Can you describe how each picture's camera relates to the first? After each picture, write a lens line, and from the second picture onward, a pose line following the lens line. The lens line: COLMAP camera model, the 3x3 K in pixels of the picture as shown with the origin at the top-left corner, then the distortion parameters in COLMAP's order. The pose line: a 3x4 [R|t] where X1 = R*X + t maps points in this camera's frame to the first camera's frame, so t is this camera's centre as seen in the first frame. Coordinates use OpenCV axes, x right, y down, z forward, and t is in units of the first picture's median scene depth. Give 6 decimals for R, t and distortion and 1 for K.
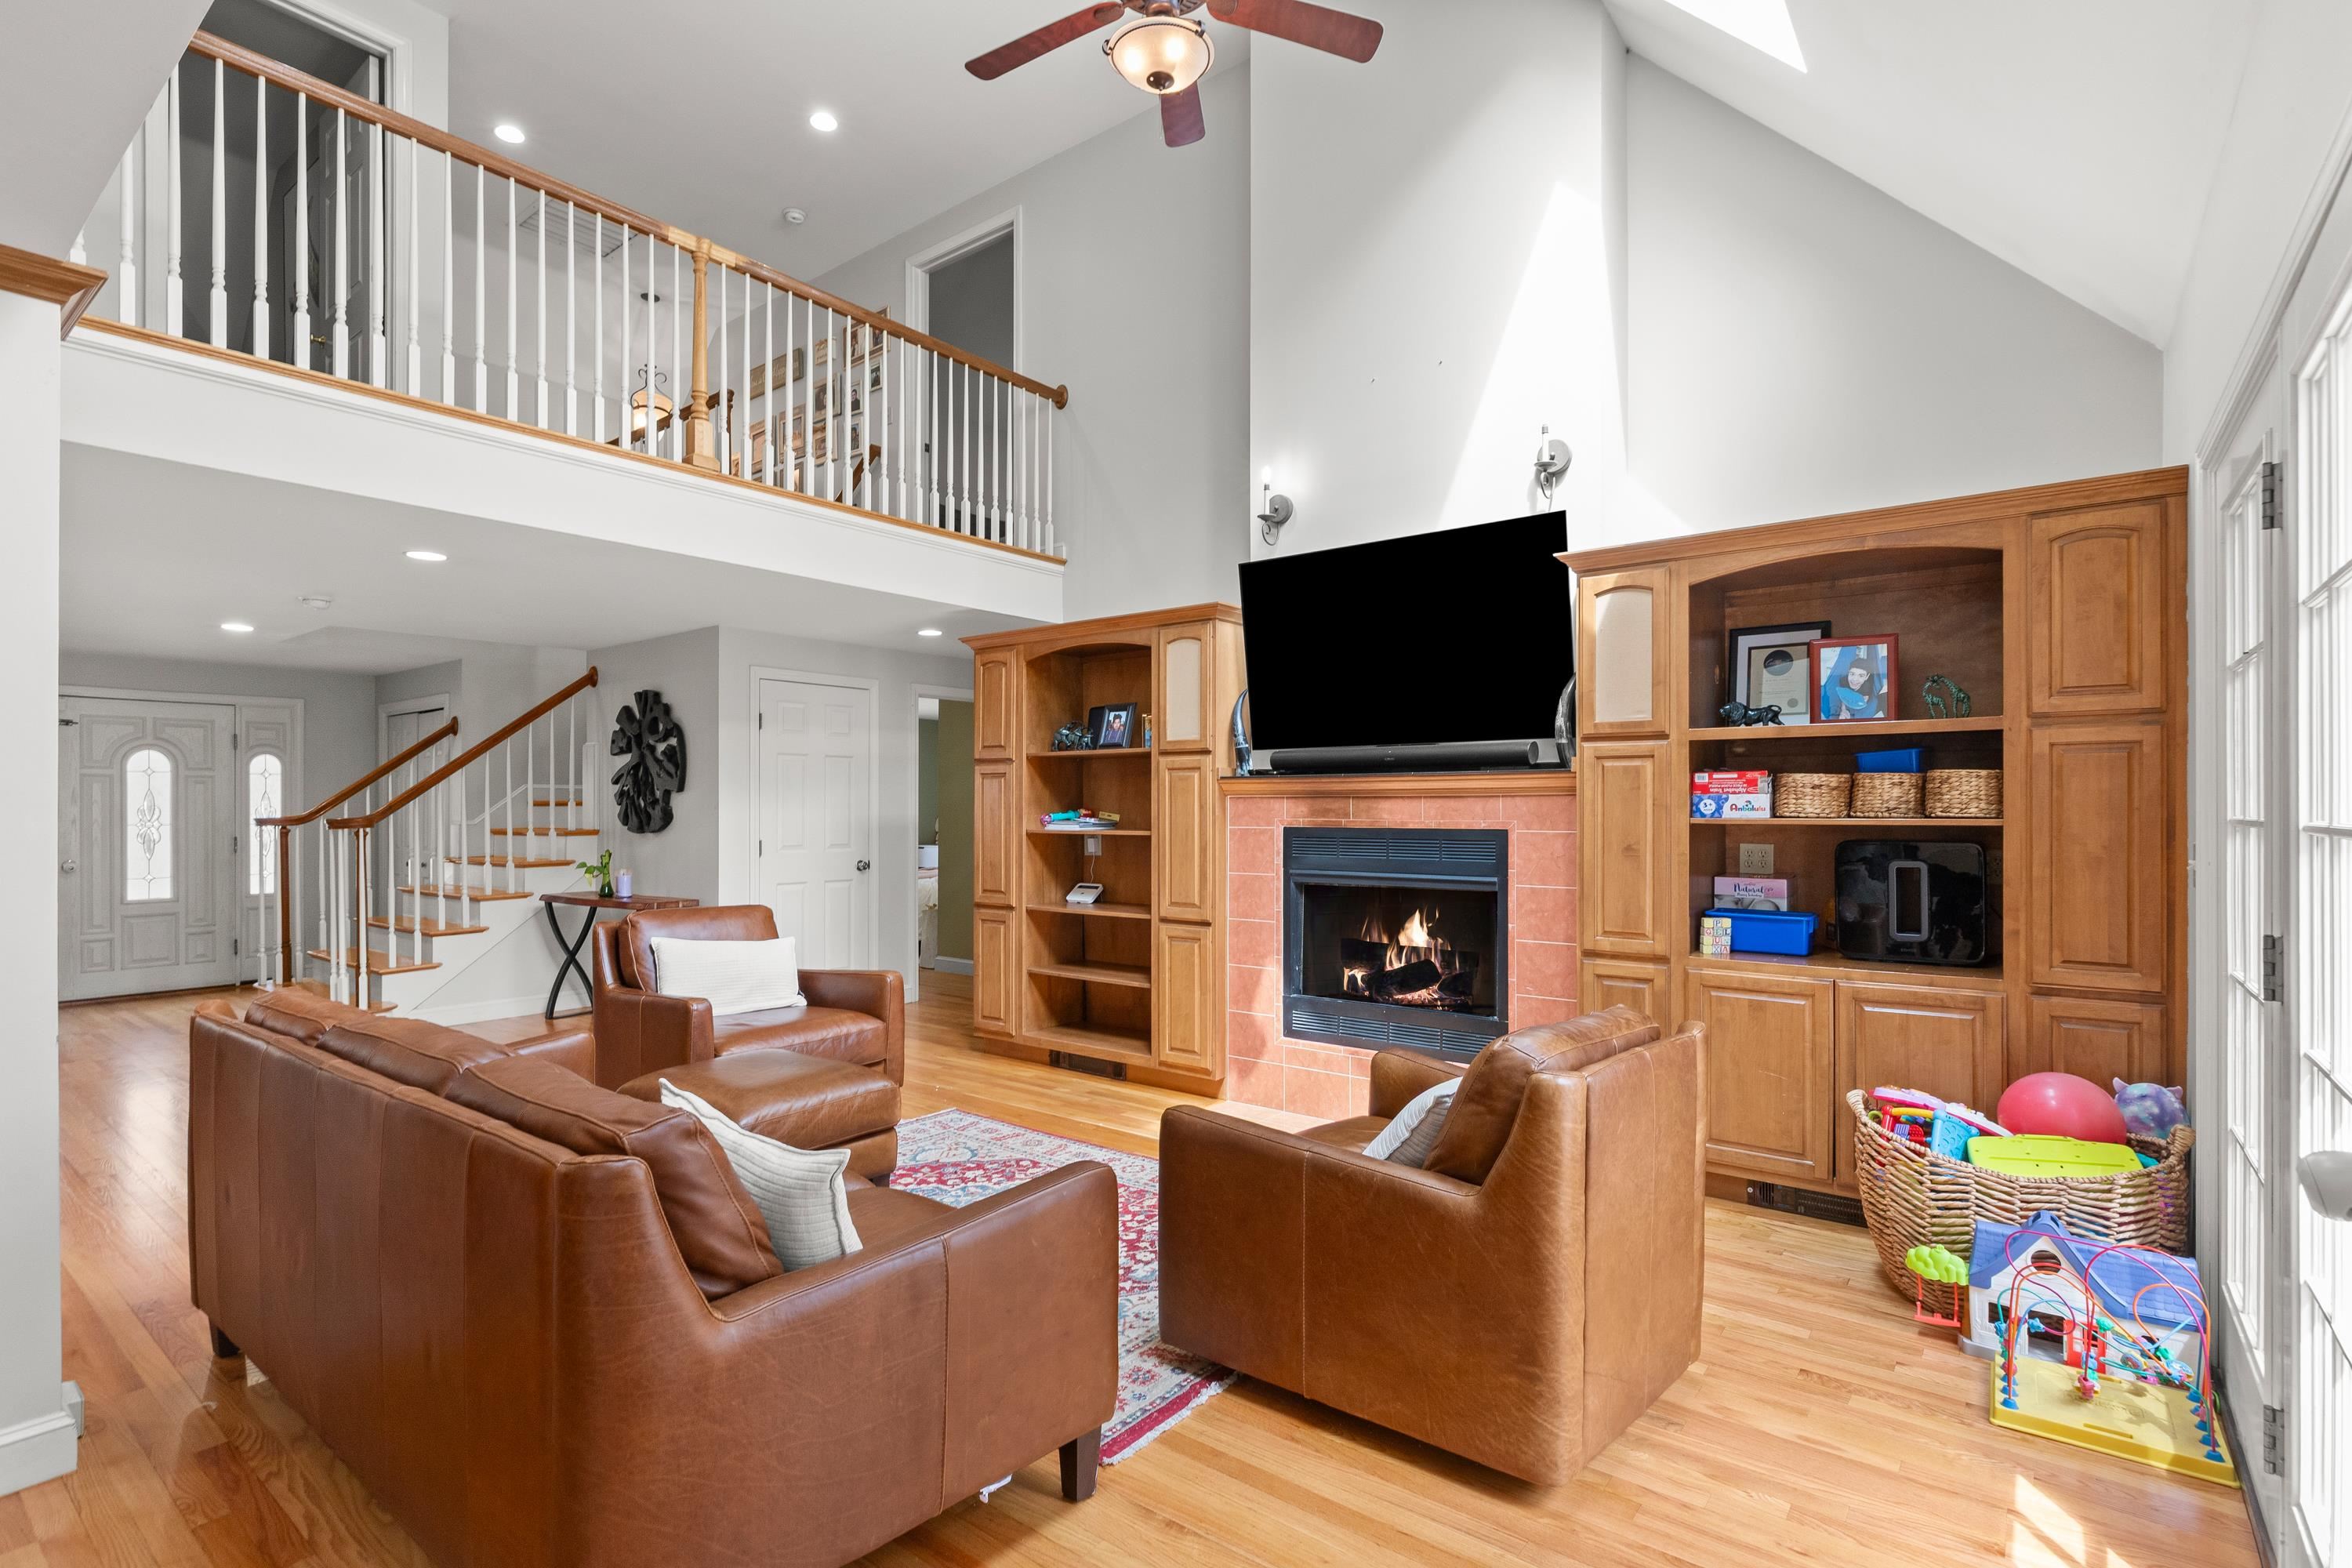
lens RADIAL K [[1117.0, 0, 1178.0], [0, 1117.0, 804.6], [0, 0, 1]] dist [0.006682, 0.000253]
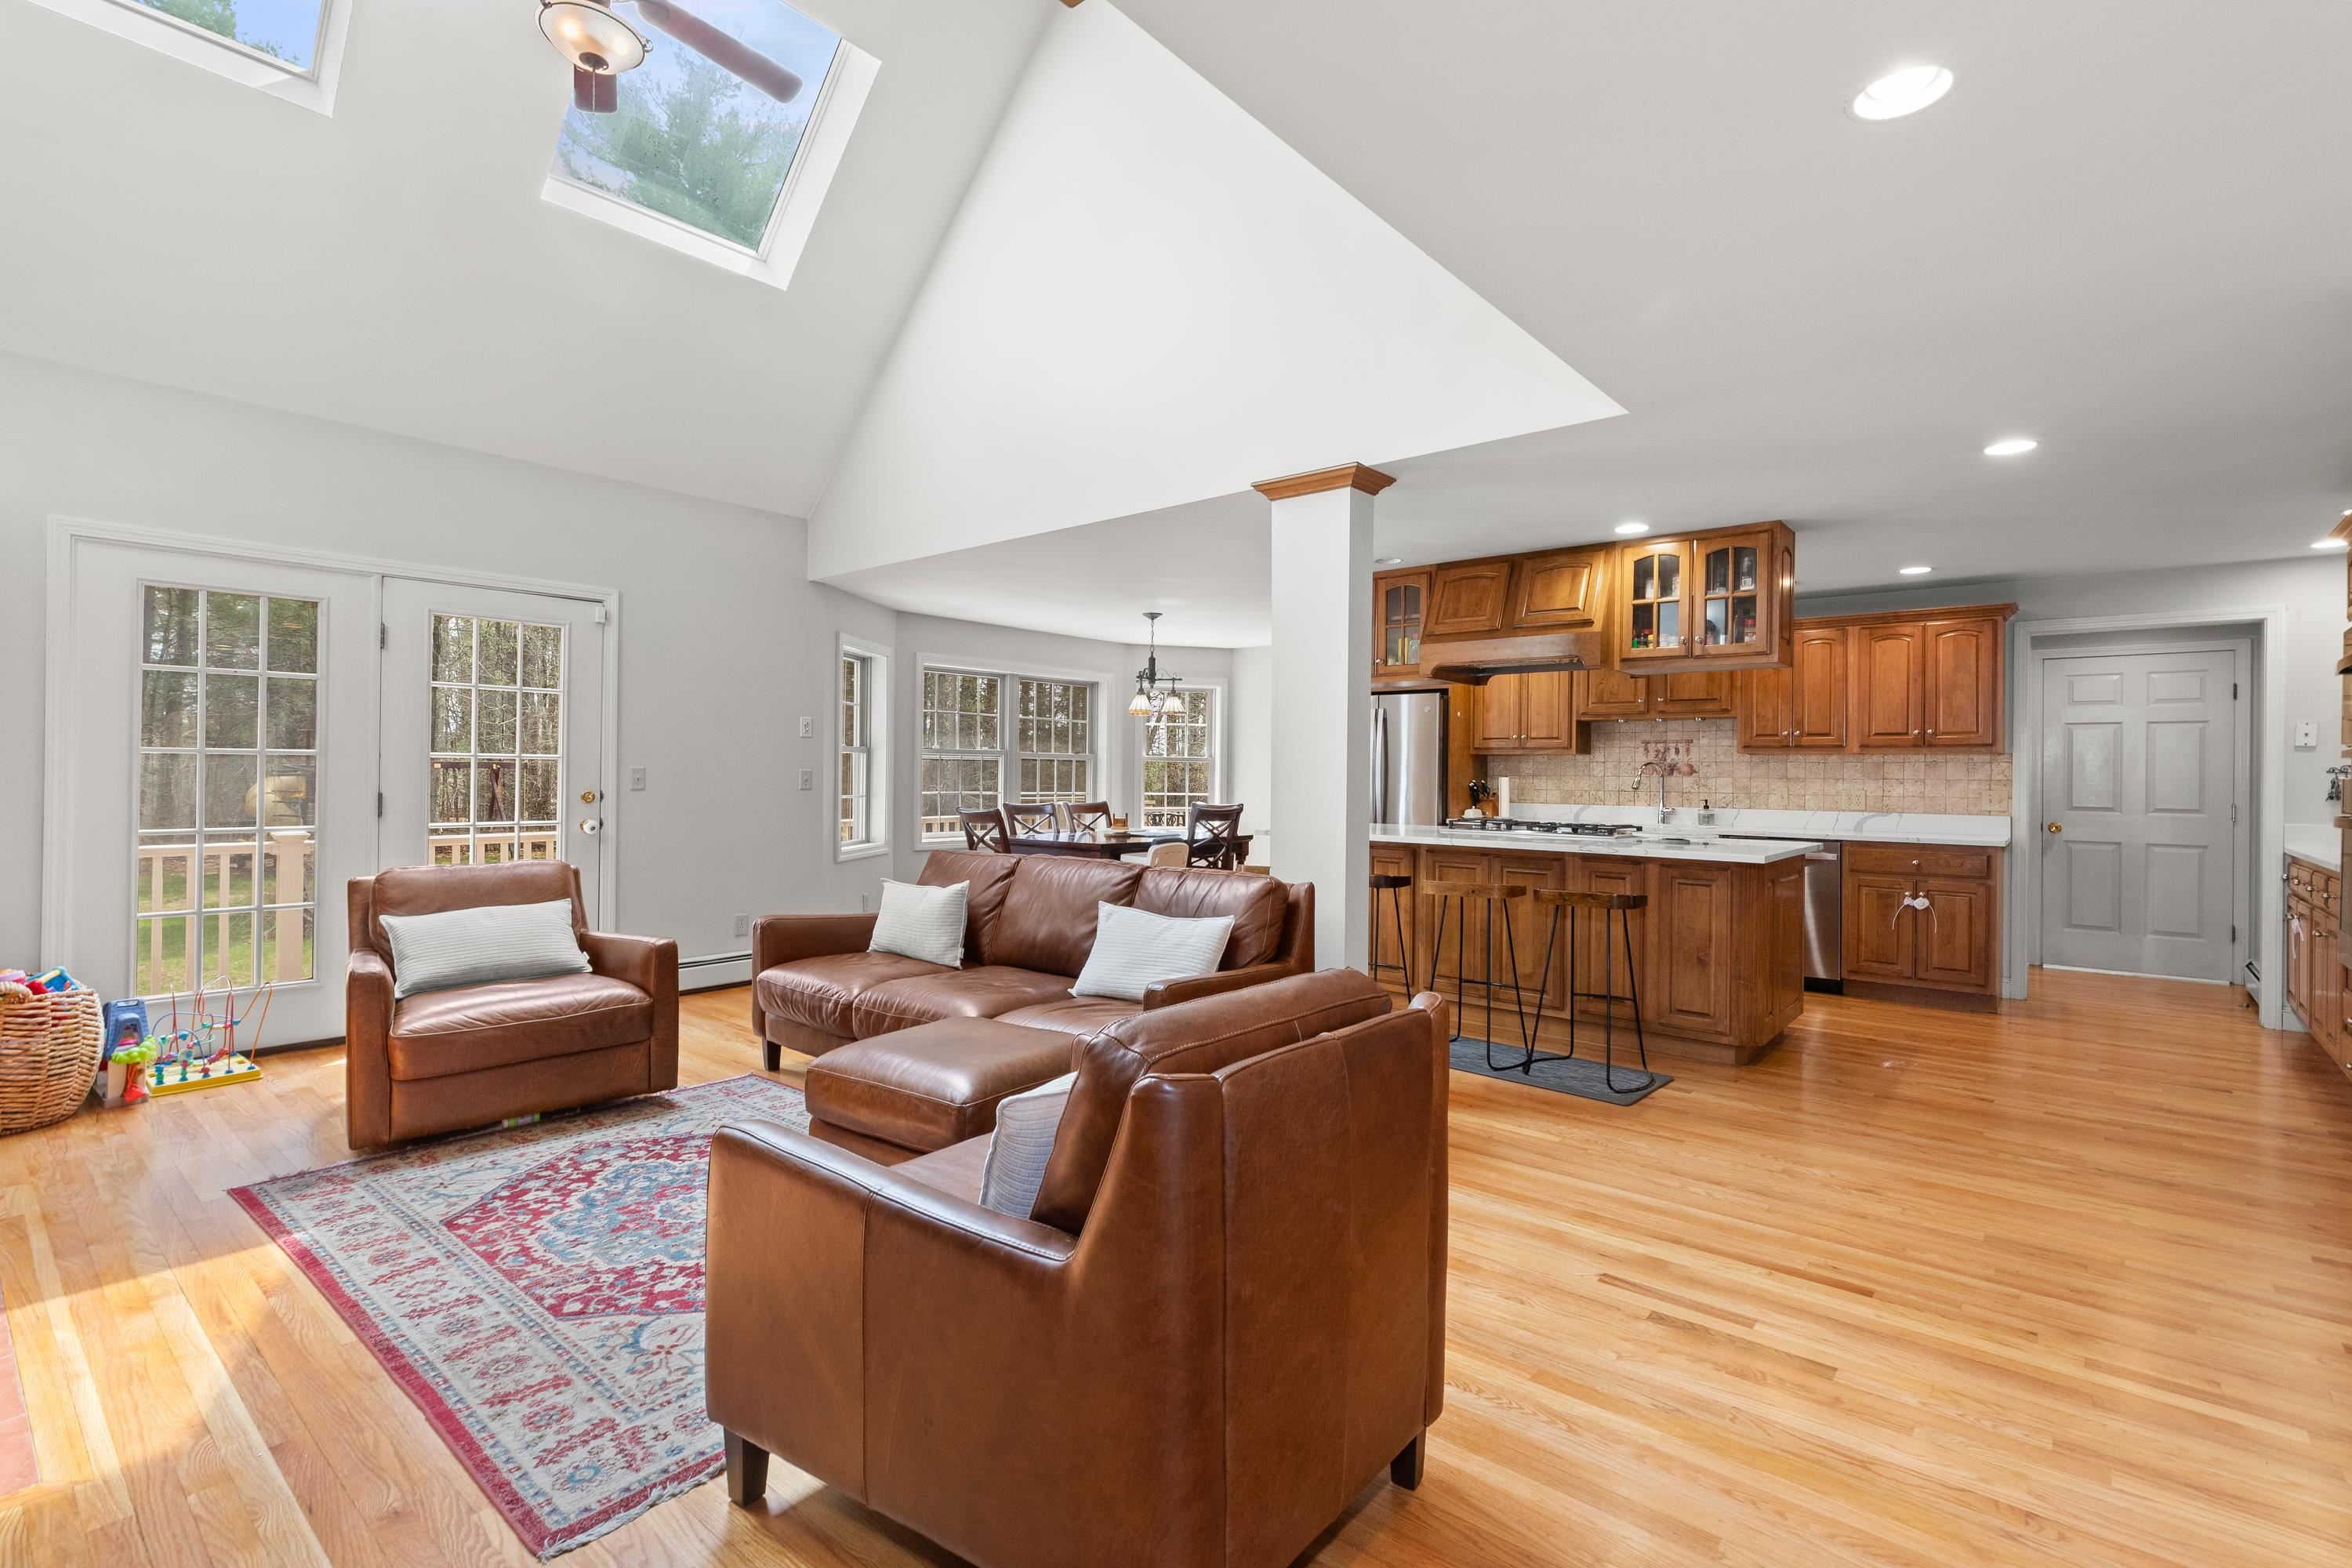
lens RADIAL K [[1077.1, 0, 1179.5], [0, 1077.1, 765.4], [0, 0, 1]] dist [0.013438, -0.001527]
pose [[-0.999435, -0.009182, 0.032334, -0.470915], [-0.009687, 0.999833, -0.015495, 0.028259], [-0.032187, -0.015800, -0.999357, 1.538882]]
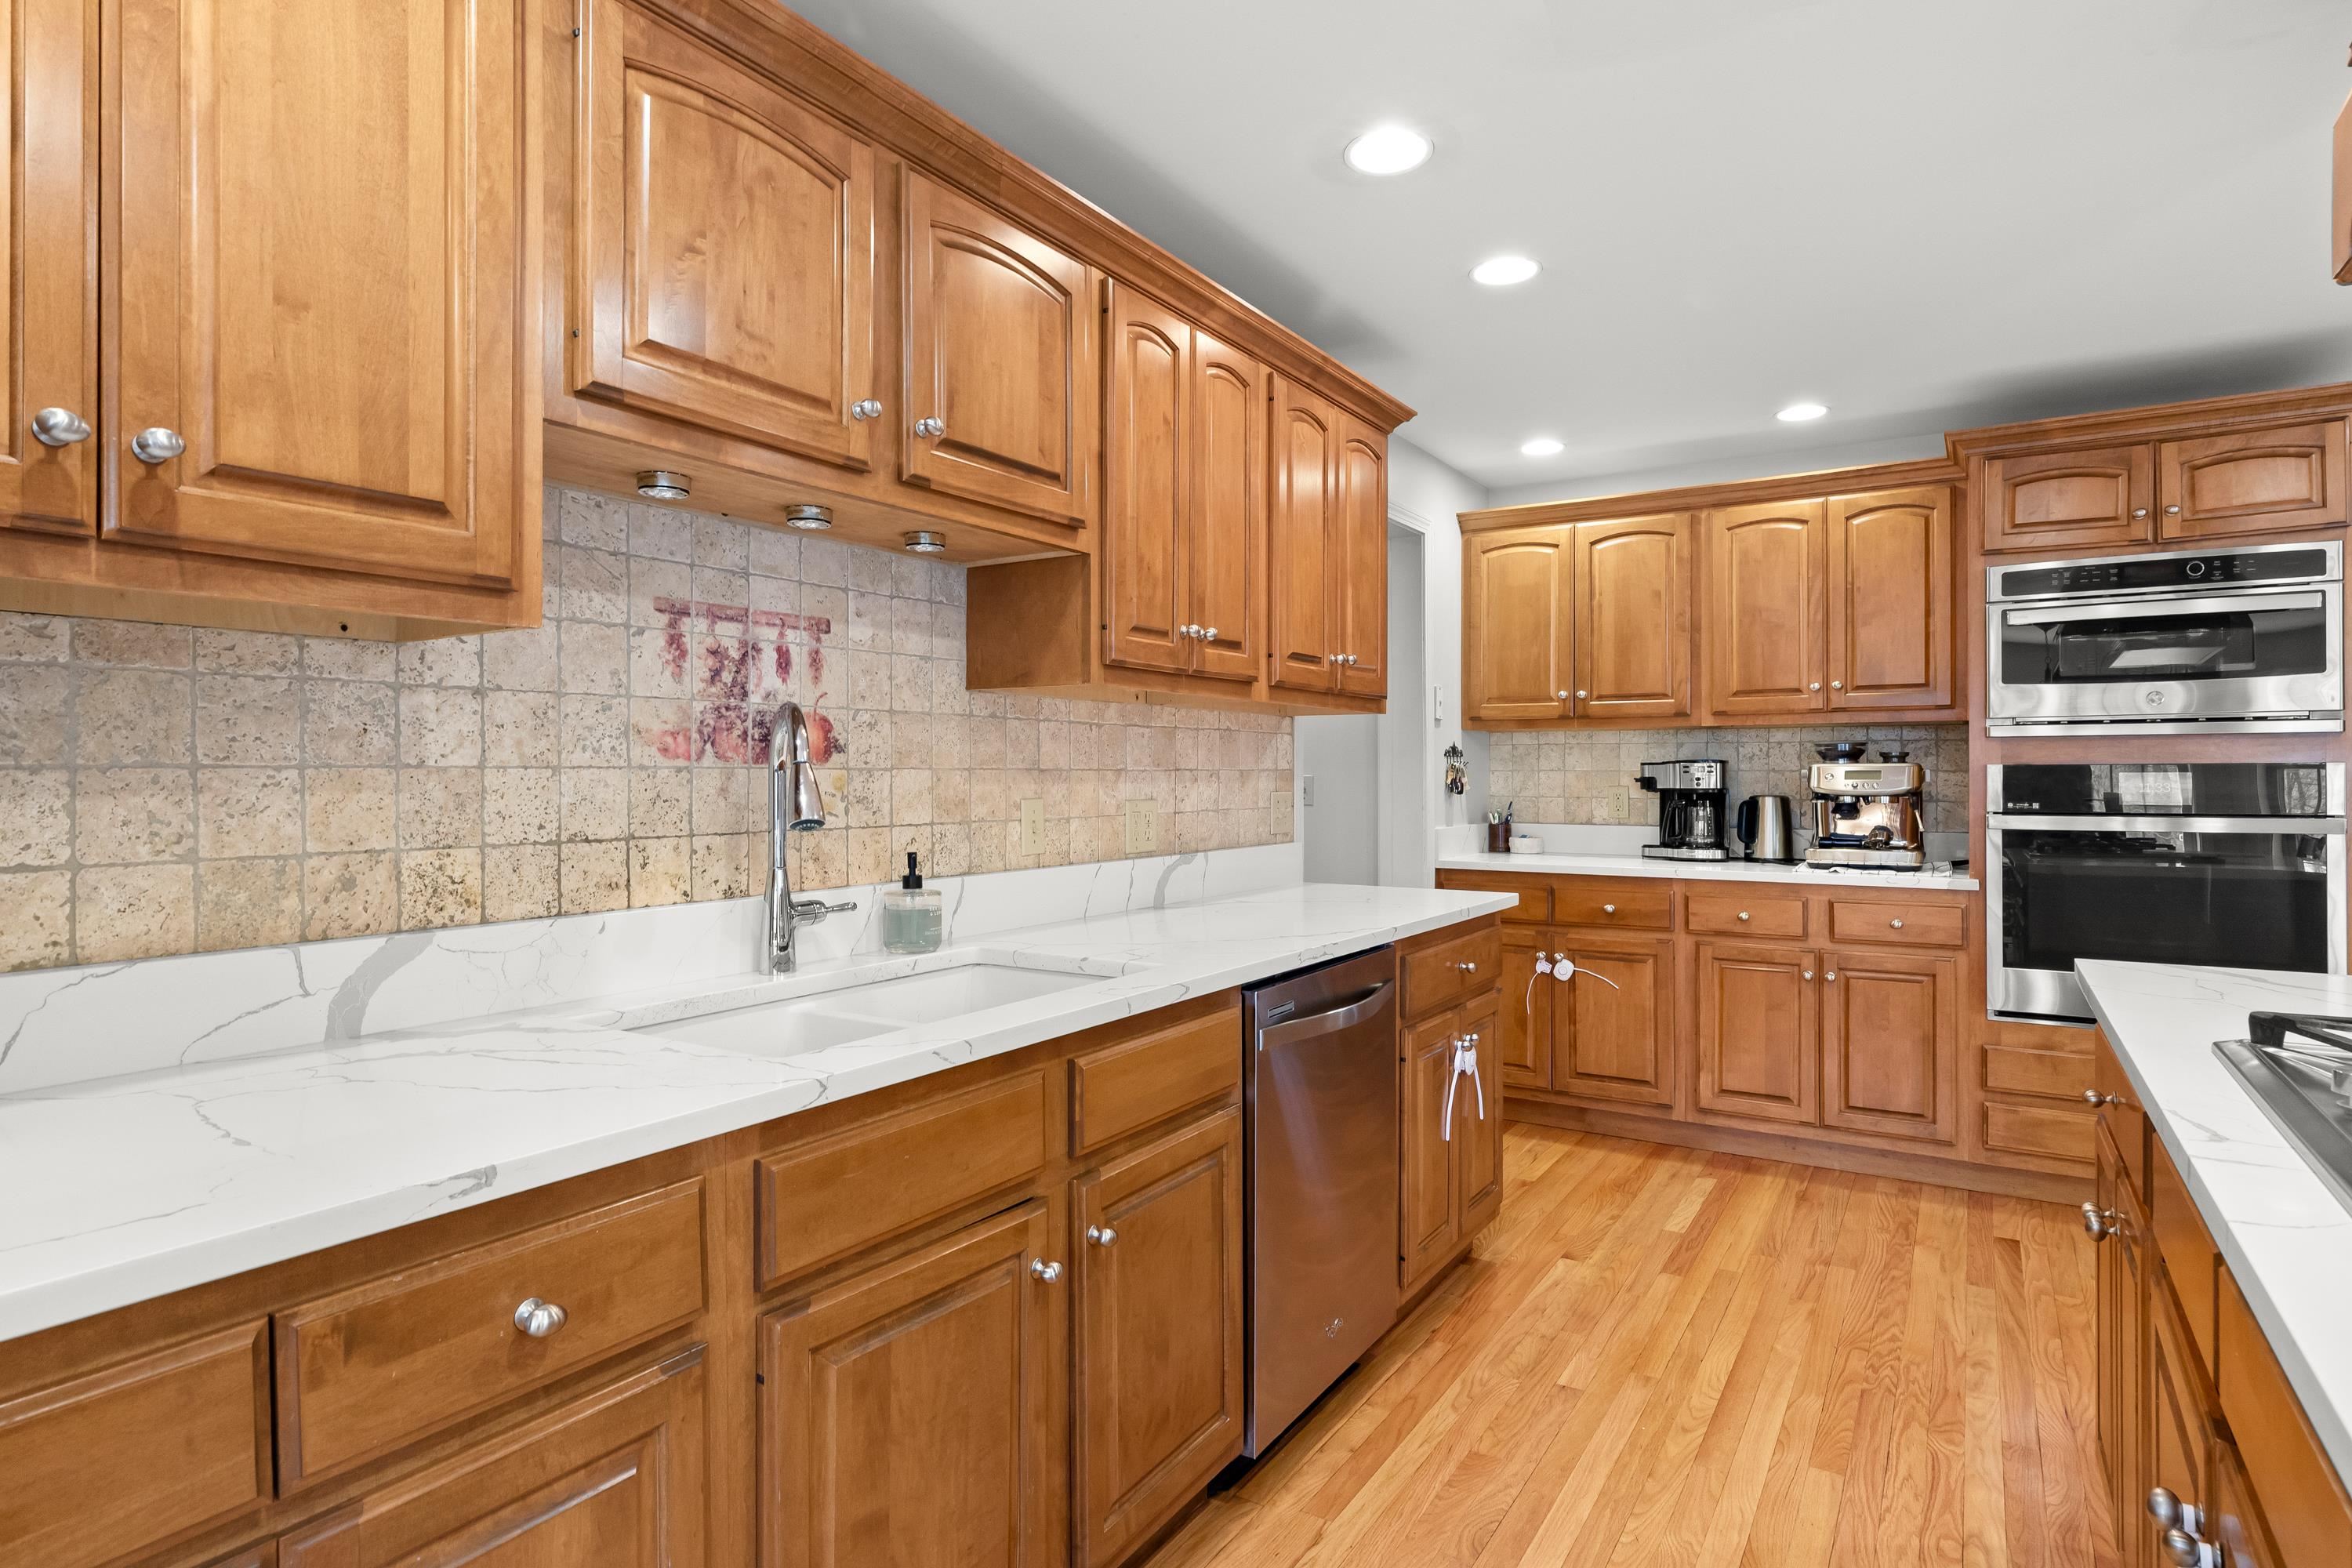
lens RADIAL K [[1234.8, 0, 1200.1], [0, 1234.8, 778.9], [0, 0, 1]] dist [-0.002897, 0.000470]
pose [[0.105923, 0.006637, -0.994352, -0.723939], [0.006820, 0.999949, 0.007401, 0.013774], [0.994351, -0.007565, 0.105872, -0.125063]]
